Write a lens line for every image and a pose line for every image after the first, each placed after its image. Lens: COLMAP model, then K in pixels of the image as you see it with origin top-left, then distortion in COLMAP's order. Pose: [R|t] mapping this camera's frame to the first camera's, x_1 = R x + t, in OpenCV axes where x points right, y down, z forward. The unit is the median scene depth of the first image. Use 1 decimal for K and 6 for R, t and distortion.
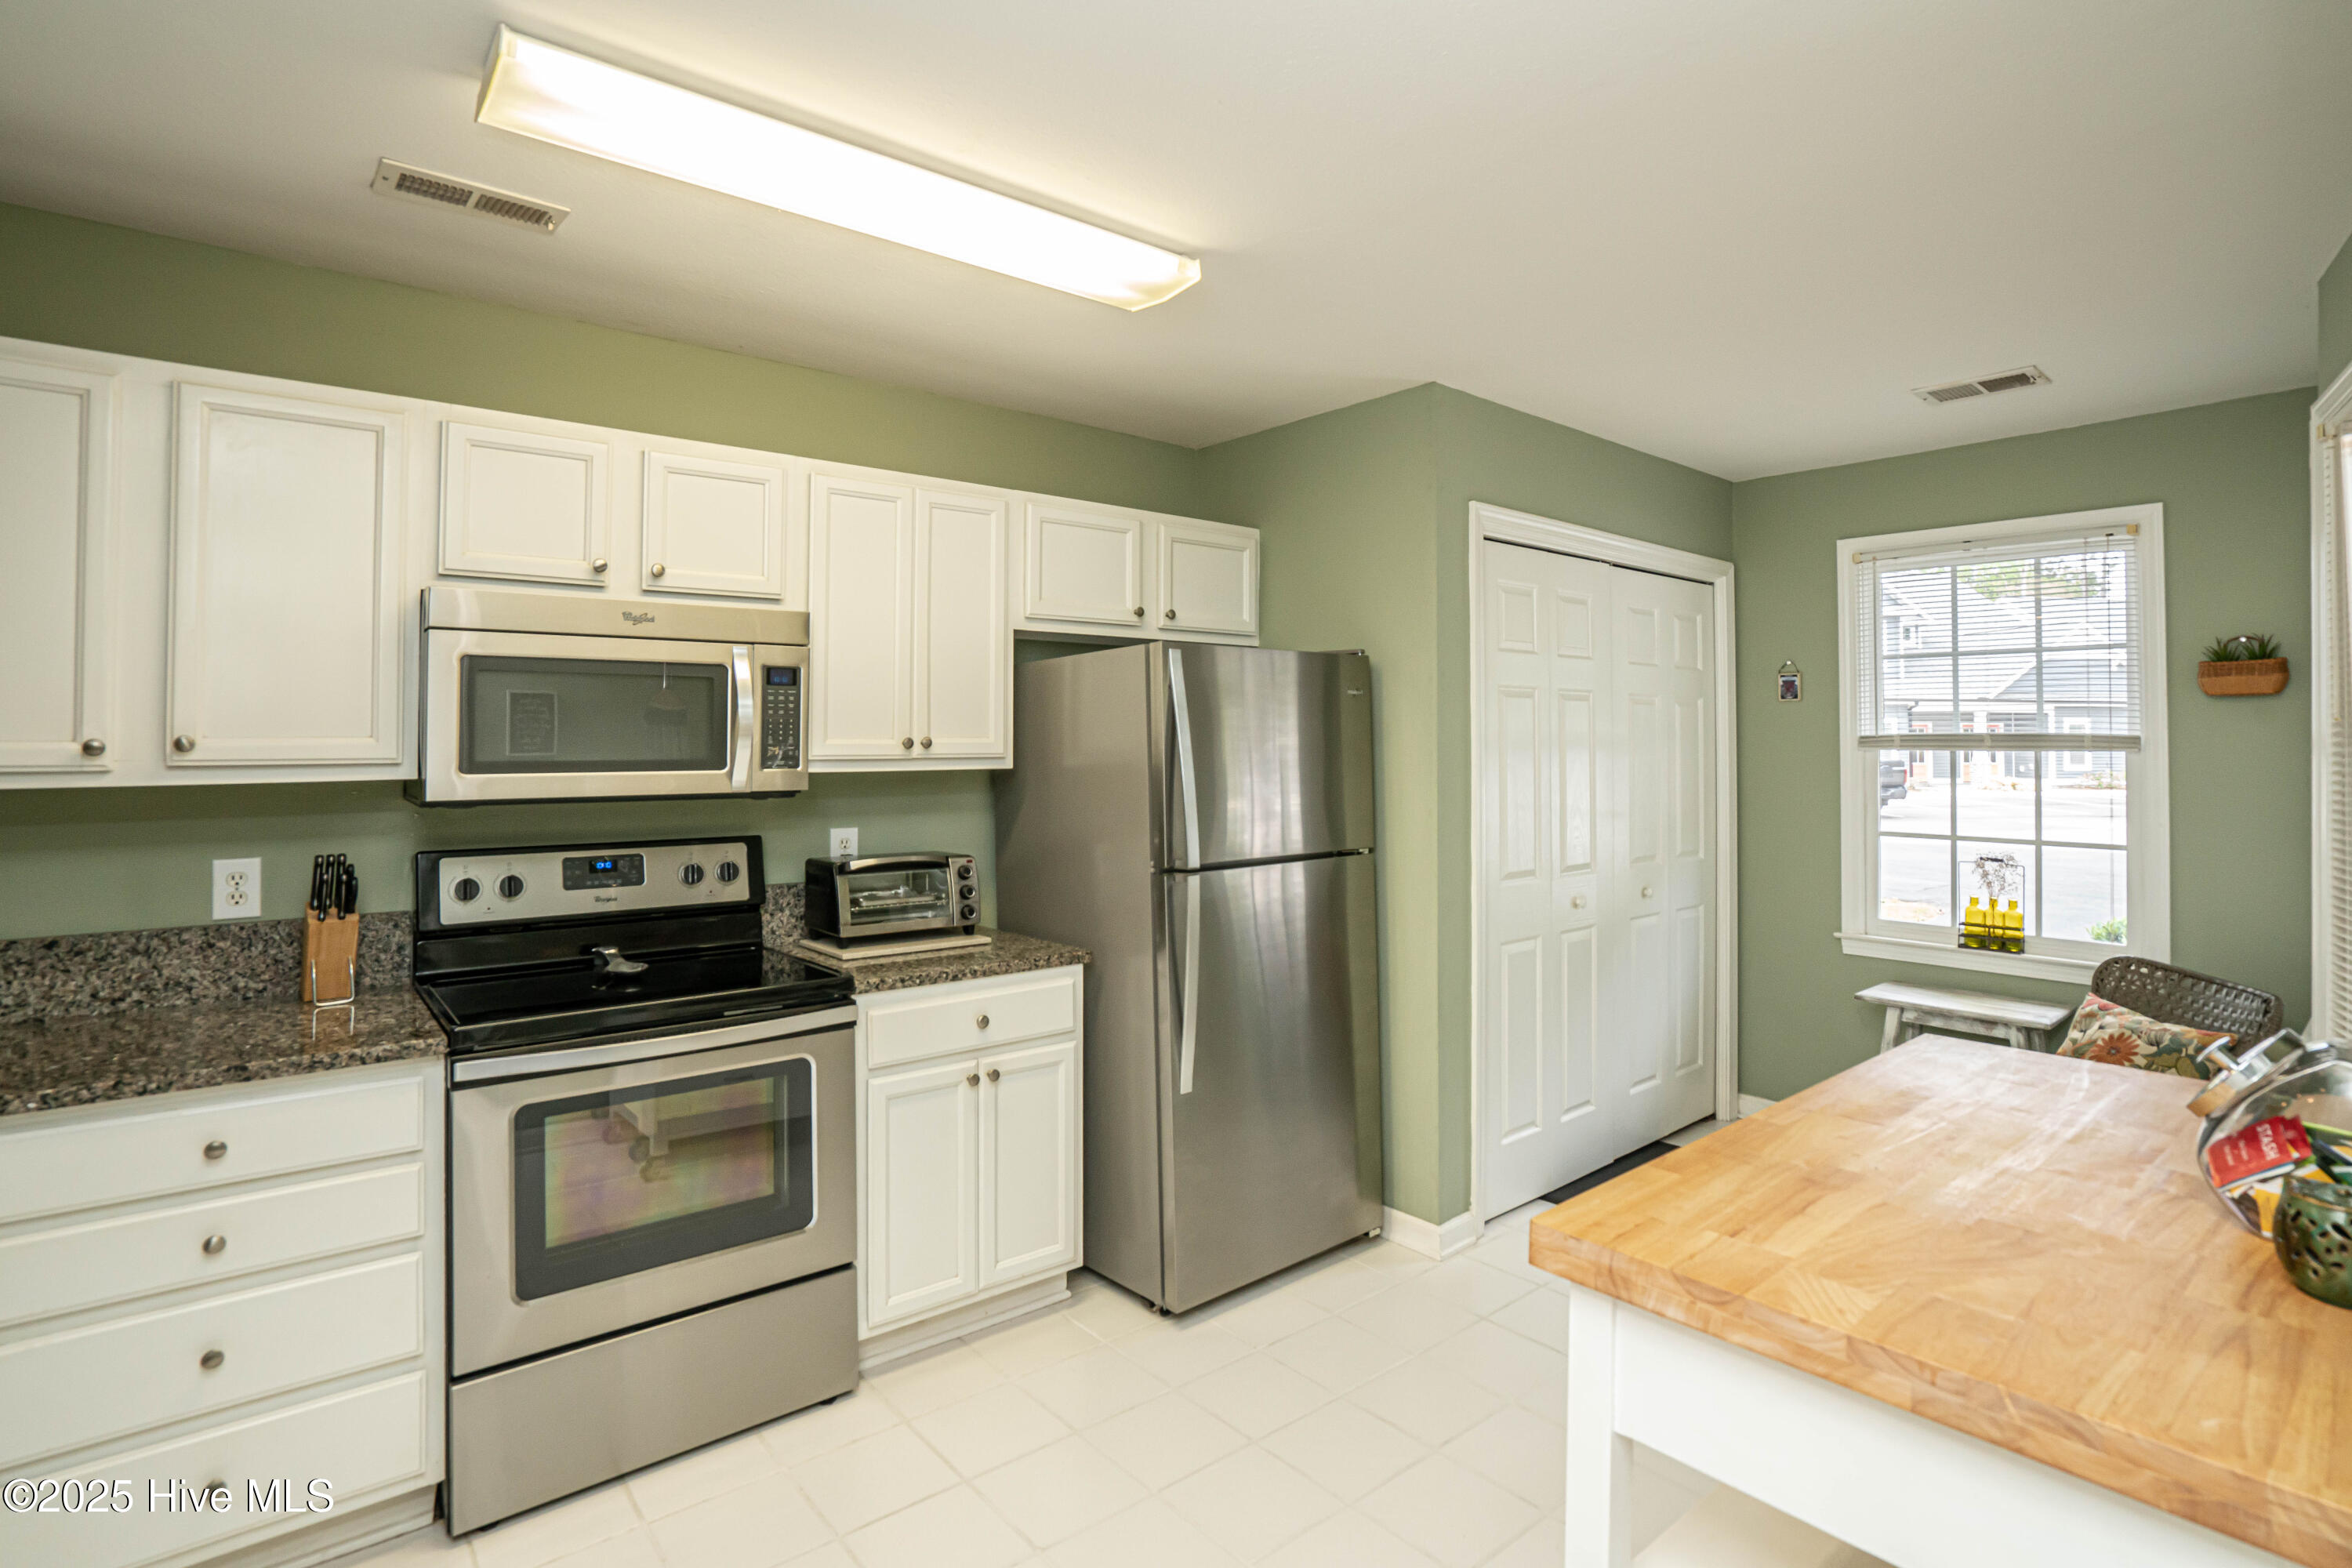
lens RADIAL K [[1158.0, 0, 1172.5], [0, 1158.0, 704.4], [0, 0, 1]] dist [-0.029177, 0.000707]
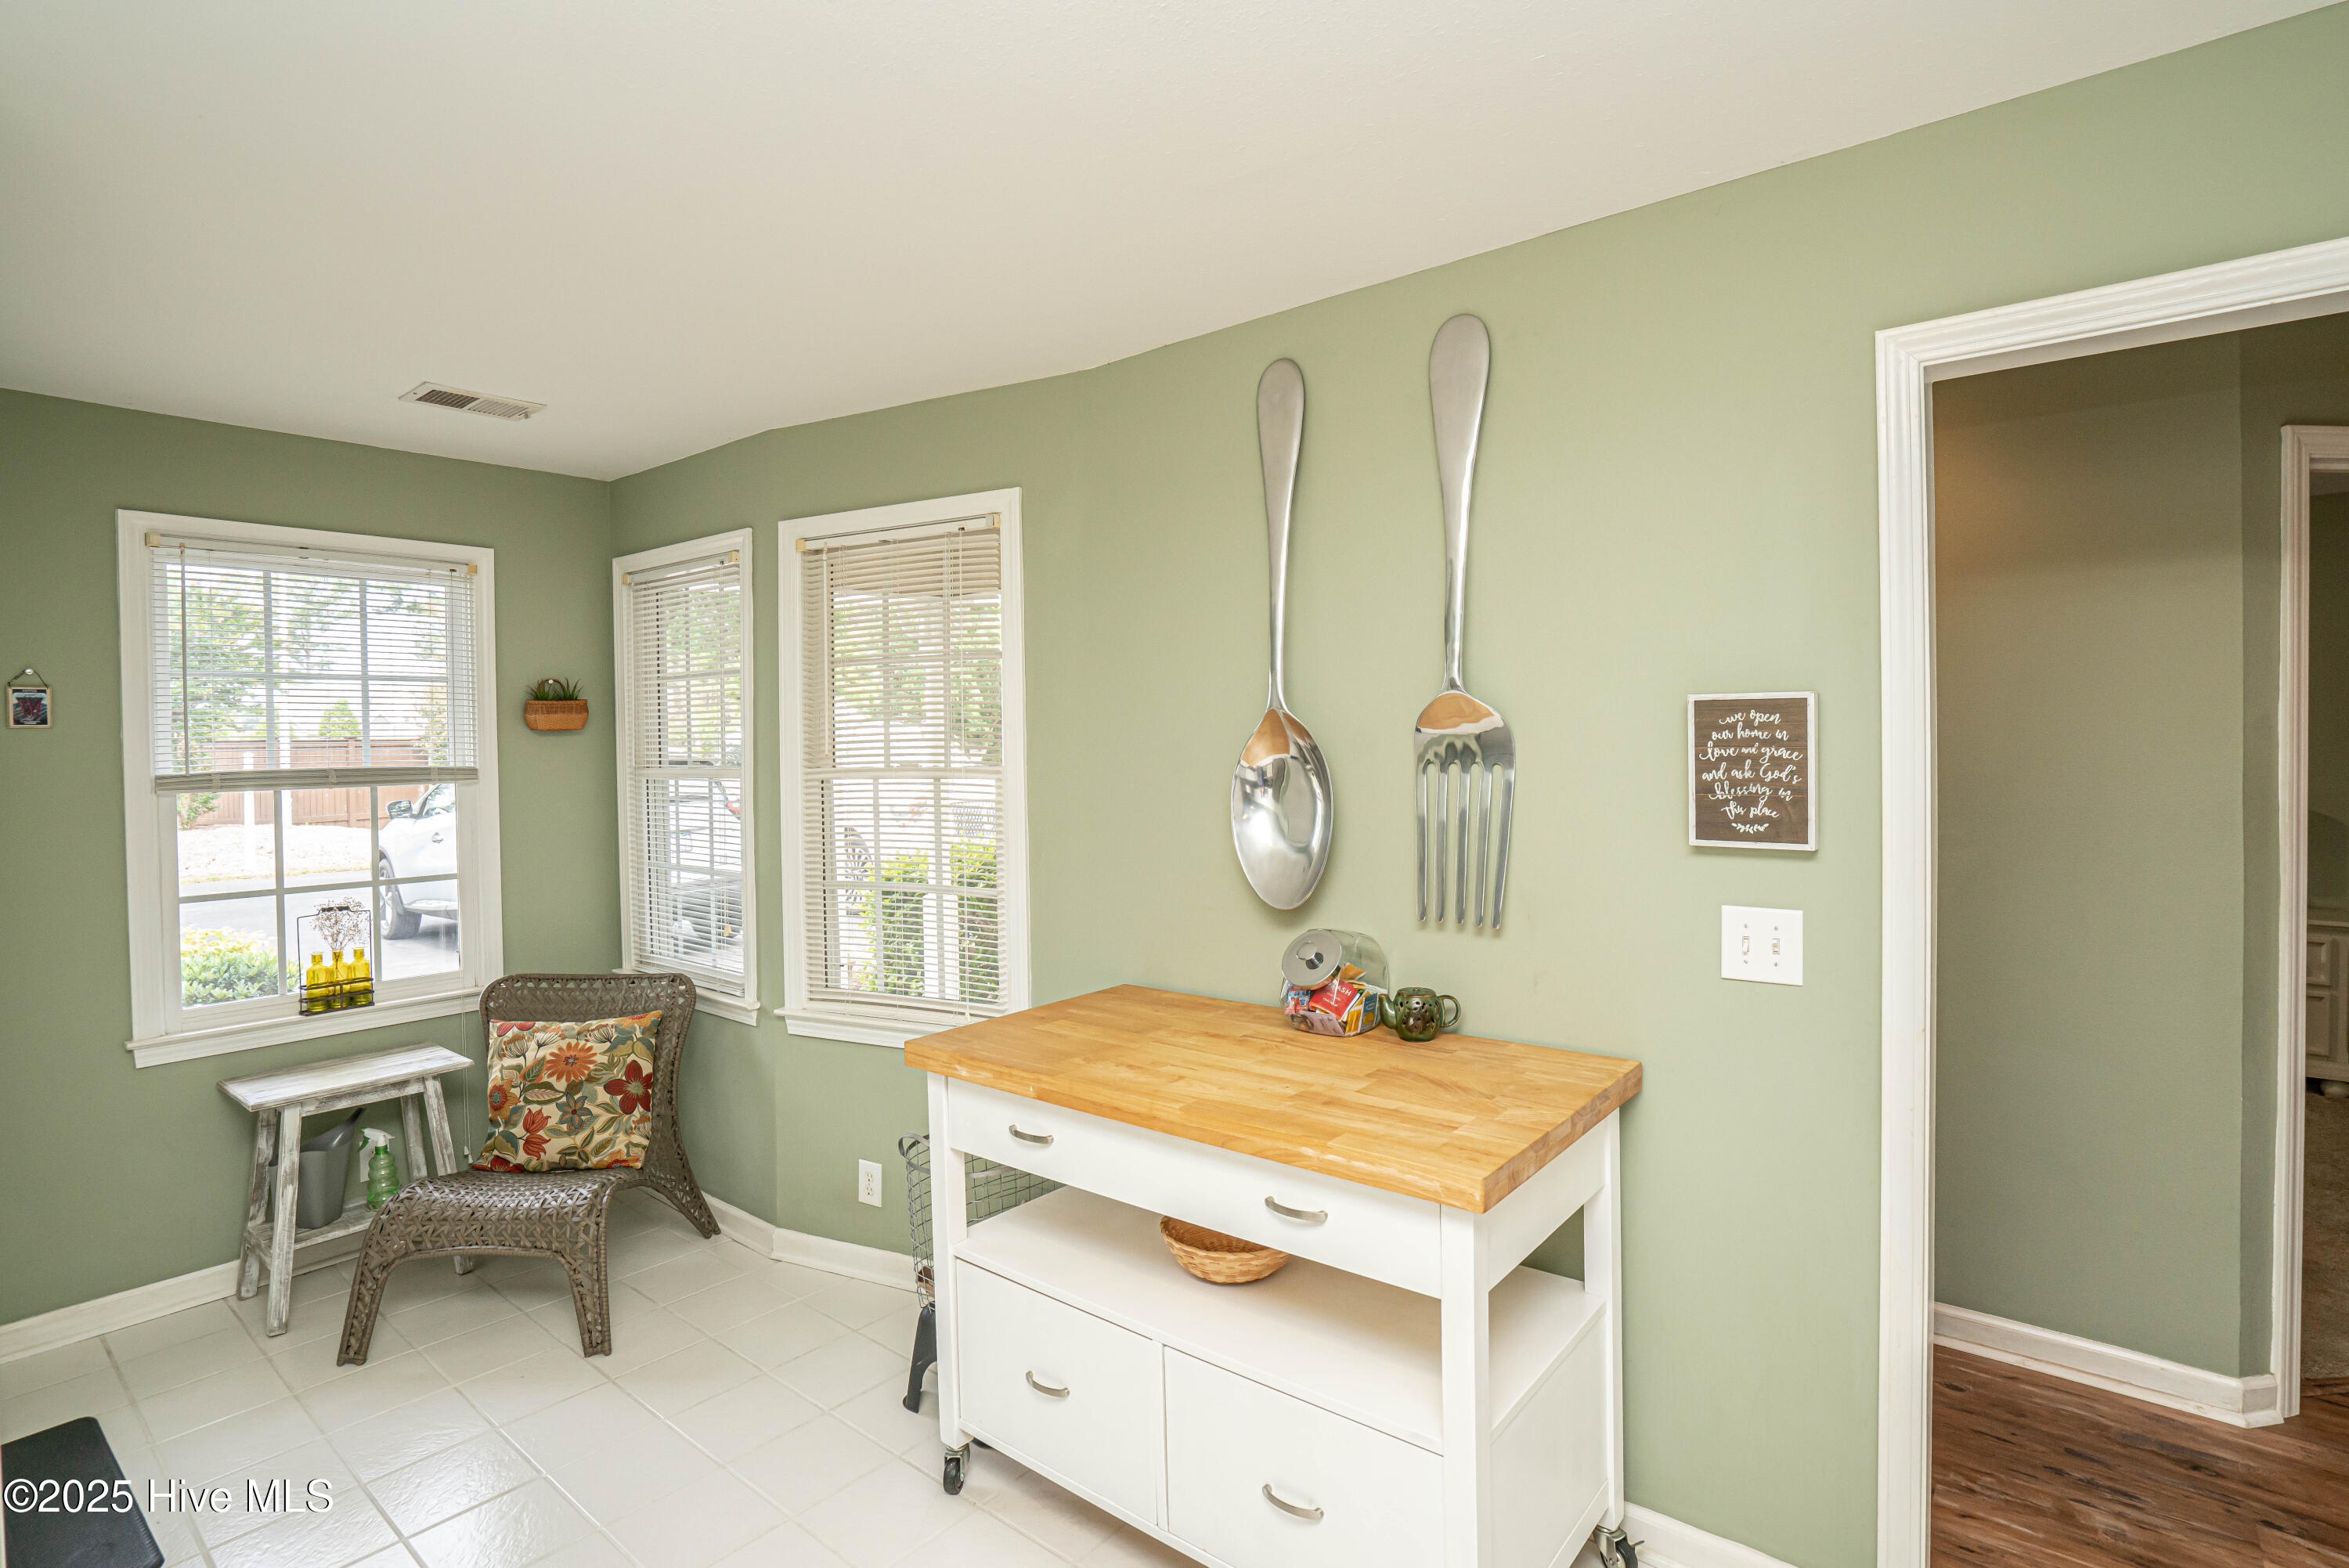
lens RADIAL K [[1156.4, 0, 1171.1], [0, 1156.4, 704.6], [0, 0, 1]] dist [-0.029177, 0.000707]
pose [[-0.193969, 0.022582, 0.980748, -0.326097], [-0.016046, 0.999528, -0.026188, -0.012946], [-0.980876, -0.020817, -0.193515, 0.596029]]
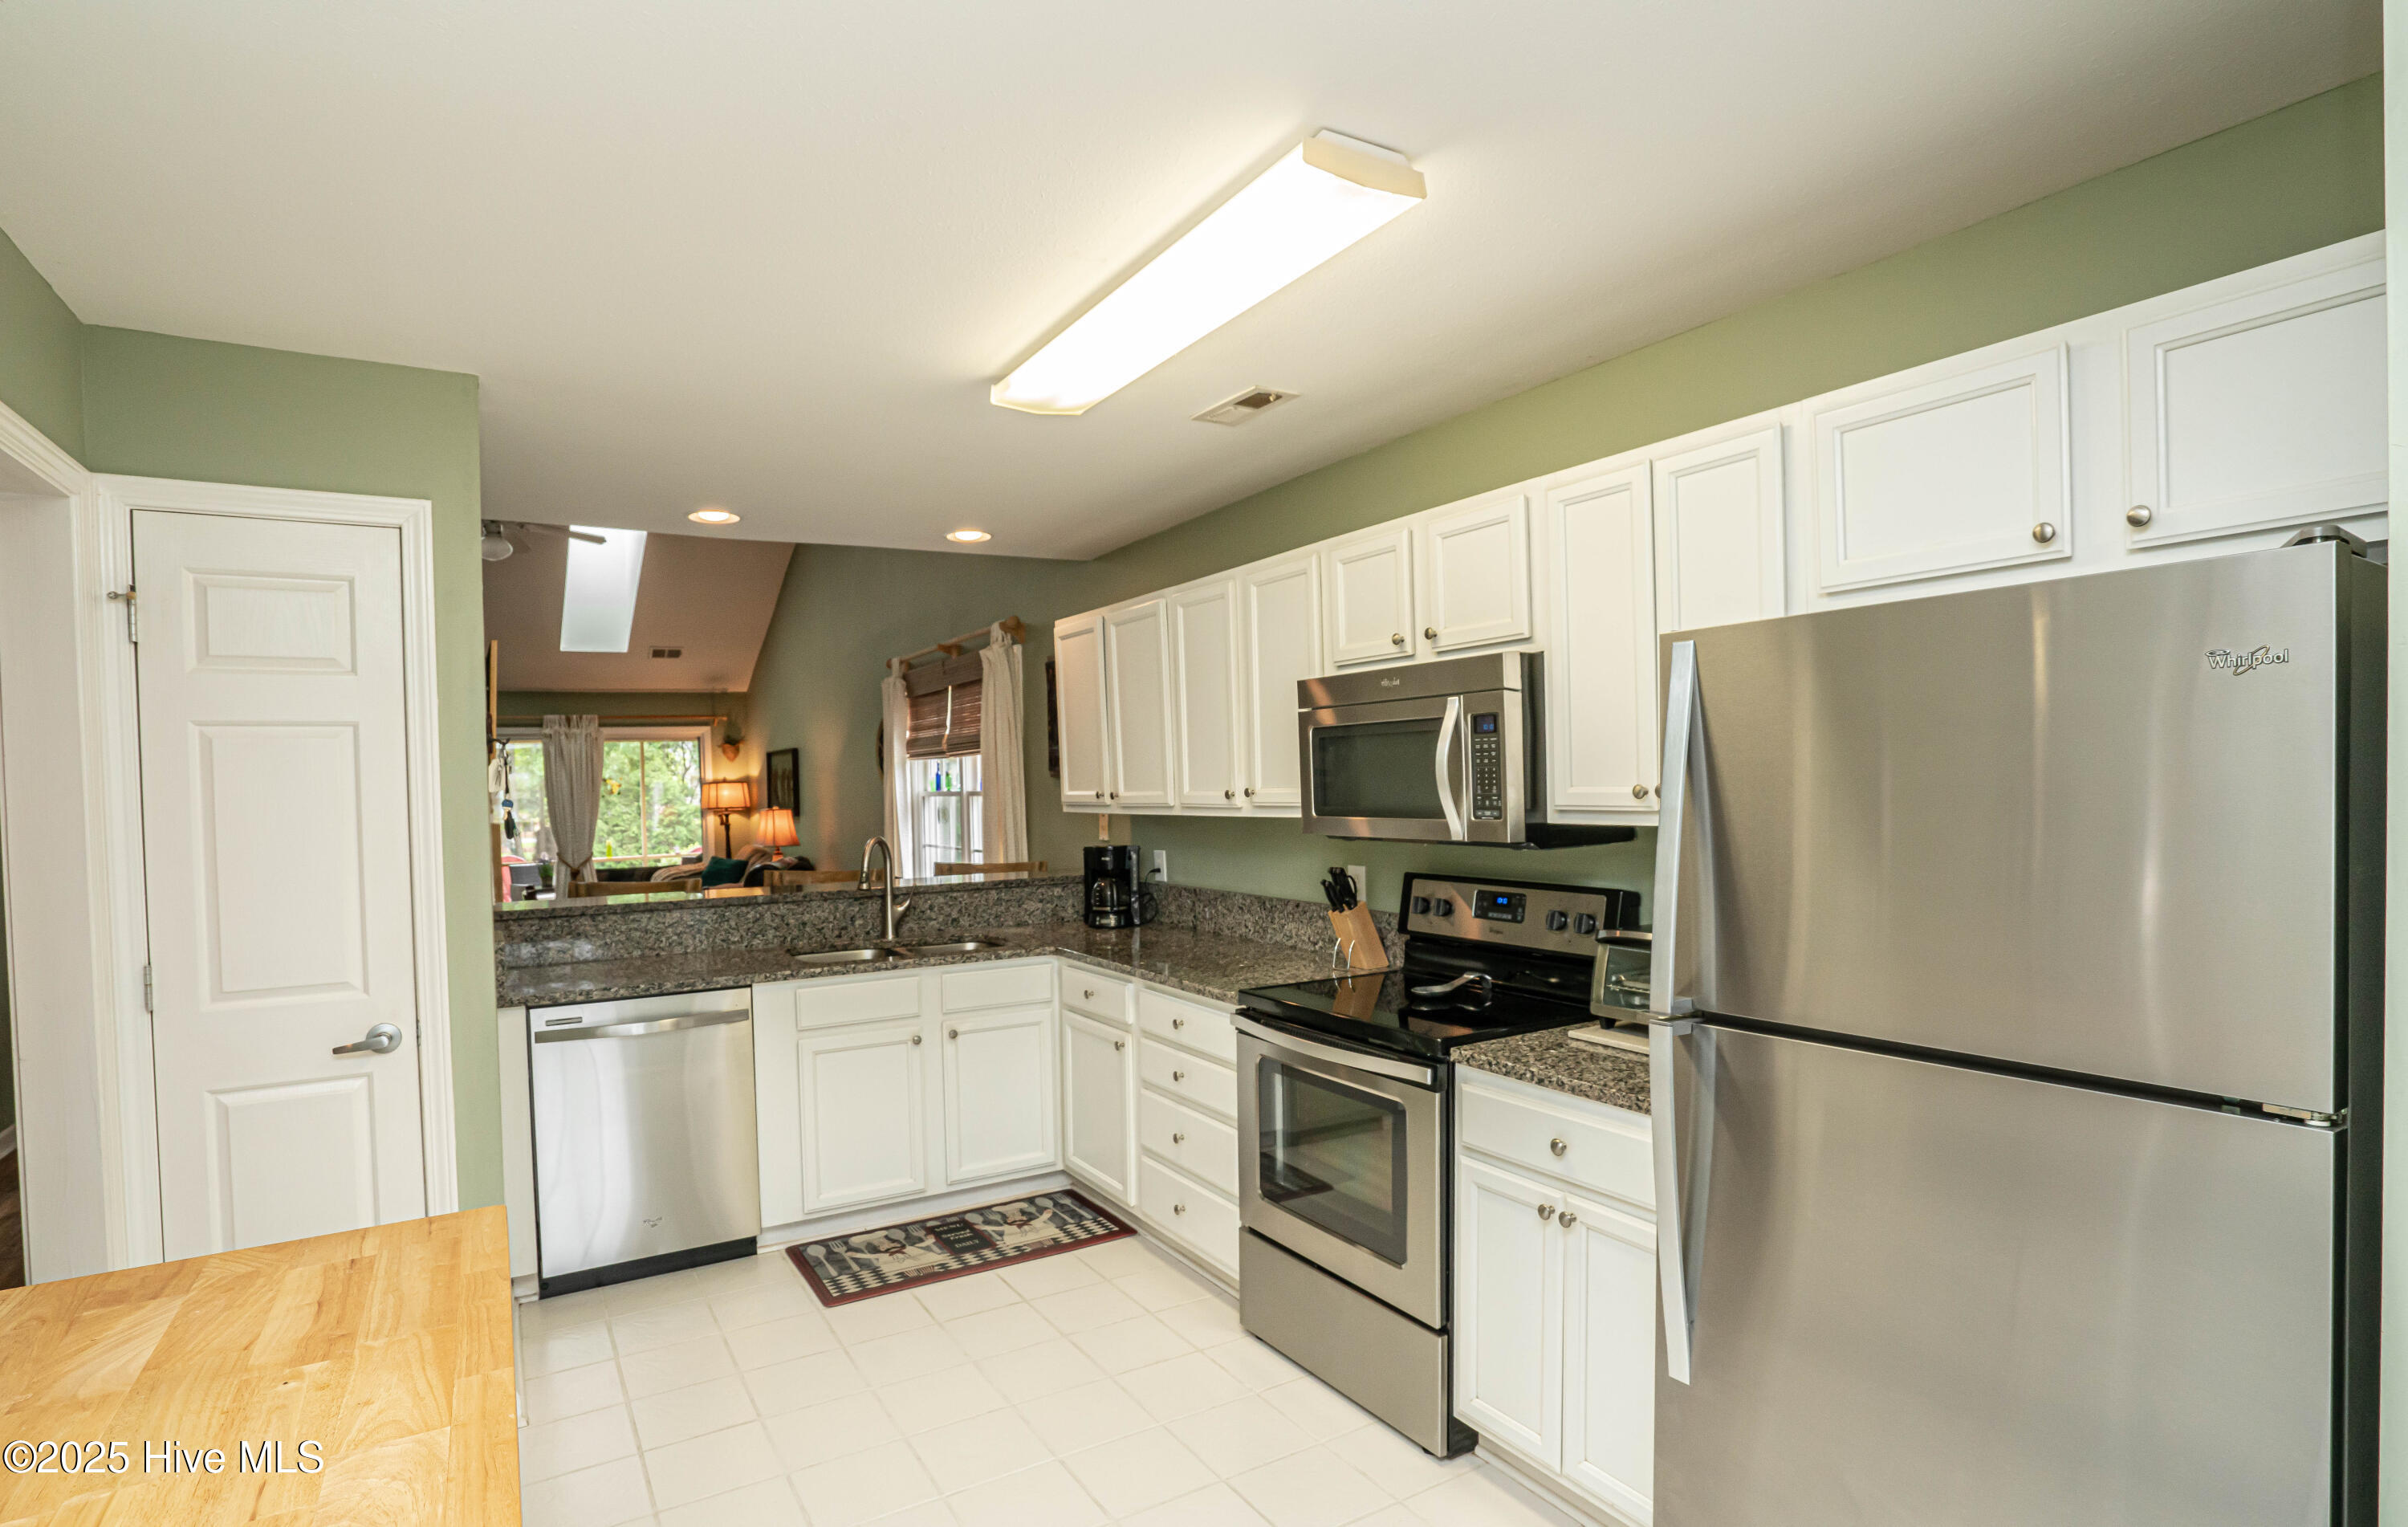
lens RADIAL K [[1200.8, 0, 1247.6], [0, 1200.8, 797.2], [0, 0, 1]] dist [-0.043585, 0.000549]
pose [[-0.125007, 0.020171, -0.991951, 0.551152], [0.052533, 0.998525, 0.013684, 0.010404], [0.990764, -0.050399, -0.125883, 0.743680]]
